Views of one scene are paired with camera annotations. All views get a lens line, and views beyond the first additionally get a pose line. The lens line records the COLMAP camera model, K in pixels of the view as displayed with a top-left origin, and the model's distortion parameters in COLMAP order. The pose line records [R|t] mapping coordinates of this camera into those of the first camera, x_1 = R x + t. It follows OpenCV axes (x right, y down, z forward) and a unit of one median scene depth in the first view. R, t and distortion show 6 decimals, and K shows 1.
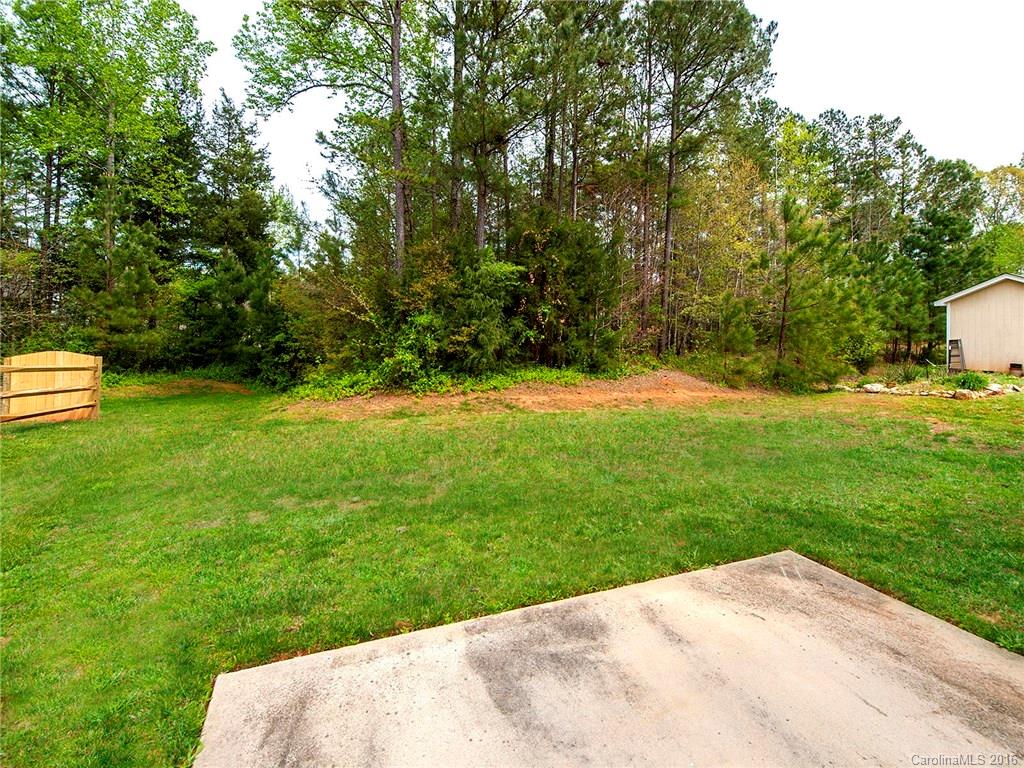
lens RADIAL K [[414.2, 0, 505.9], [0, 414.2, 378.5], [0, 0, 1]] dist [0.024075, -0.011920]
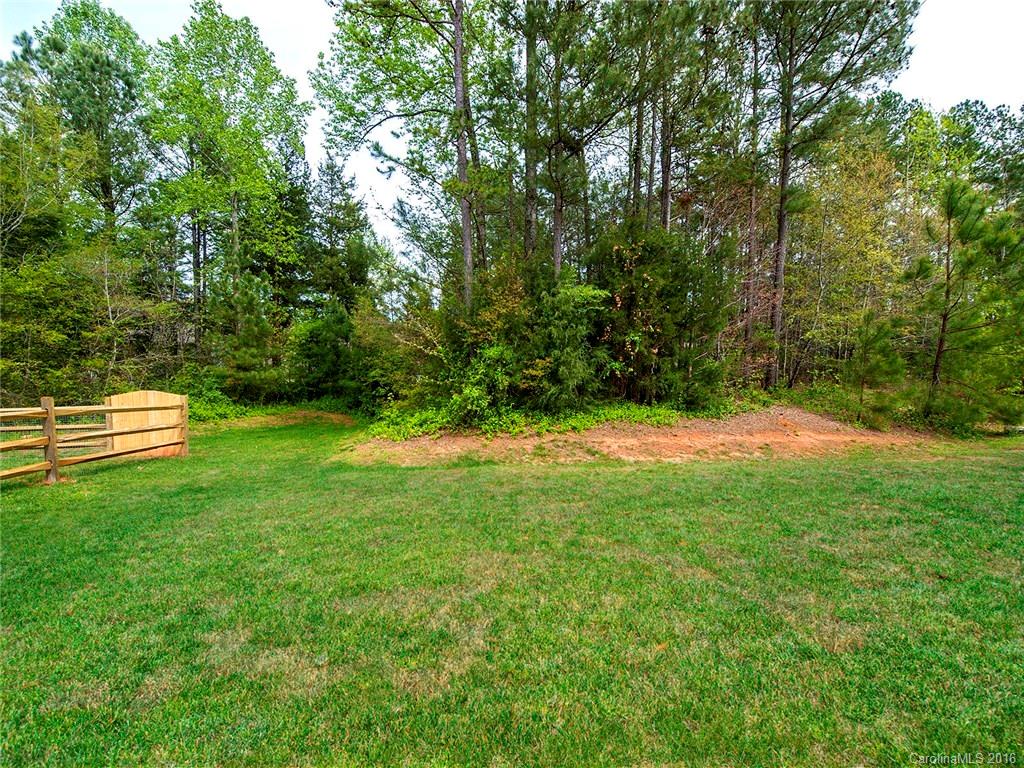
lens RADIAL K [[411.7, 0, 520.4], [0, 411.7, 397.2], [0, 0, 1]] dist [-0.008922, -0.000112]
pose [[0.986531, -0.003371, -0.163541, 0.003207], [-0.001810, 0.999502, -0.031519, -0.015525], [0.163566, 0.031391, 0.986033, 0.124050]]
